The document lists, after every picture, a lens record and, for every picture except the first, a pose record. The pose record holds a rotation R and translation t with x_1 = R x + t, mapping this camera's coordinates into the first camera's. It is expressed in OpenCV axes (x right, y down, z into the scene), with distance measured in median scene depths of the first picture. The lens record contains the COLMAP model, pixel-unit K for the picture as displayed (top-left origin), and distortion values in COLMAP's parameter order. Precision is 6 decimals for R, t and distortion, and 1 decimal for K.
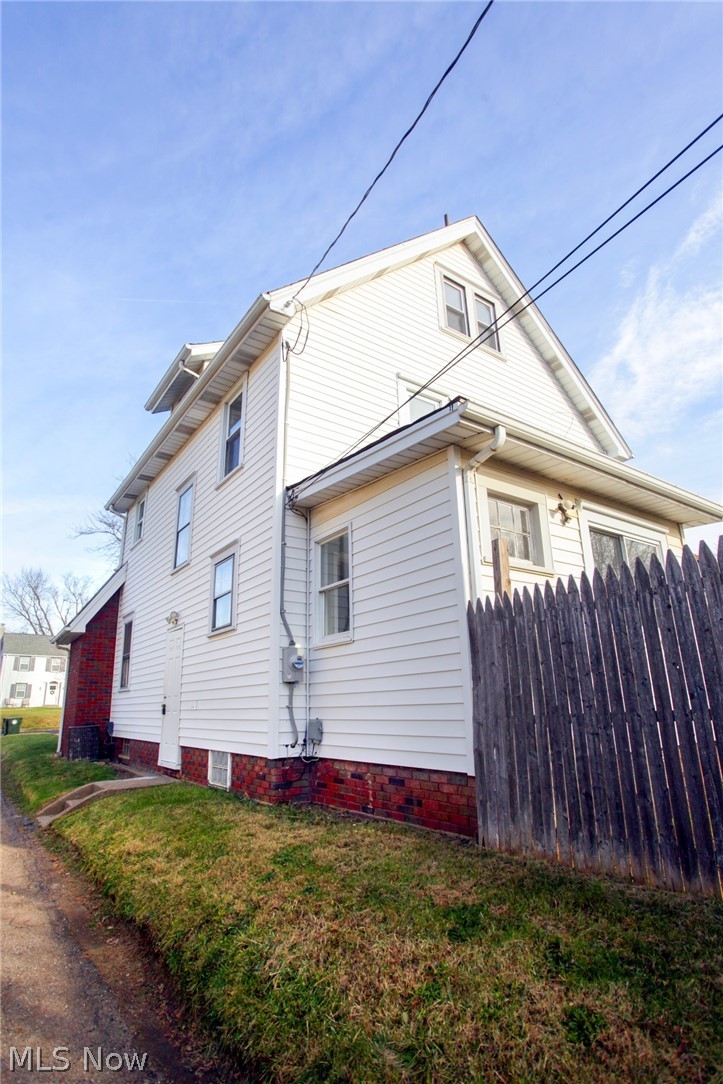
lens RADIAL K [[573.4, 0, 361.5], [0, 573.4, 542.0], [0, 0, 1]] dist [-0.070784, 0.032983]
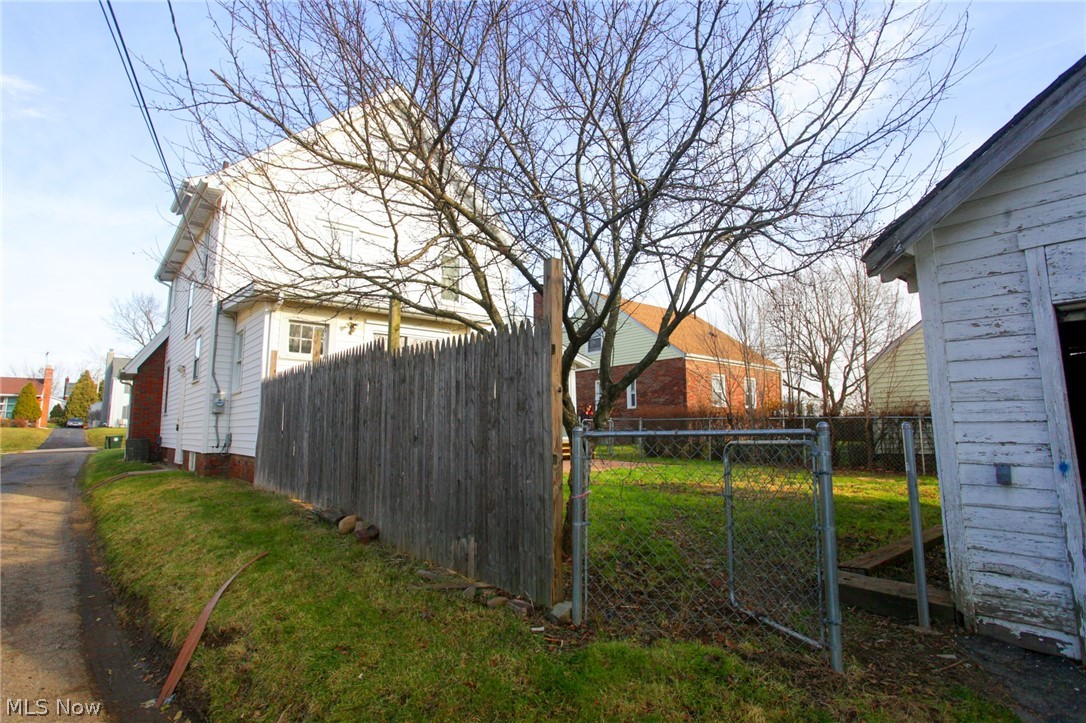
lens RADIAL K [[574.4, 0, 543.0], [0, 574.4, 361.5], [0, 0, 1]] dist [-0.070784, 0.032983]
pose [[0.996486, 0.028118, 0.078897, 0.704386], [-0.040097, 0.987159, 0.154624, -0.215332], [-0.073537, -0.157244, 0.984818, -0.748125]]
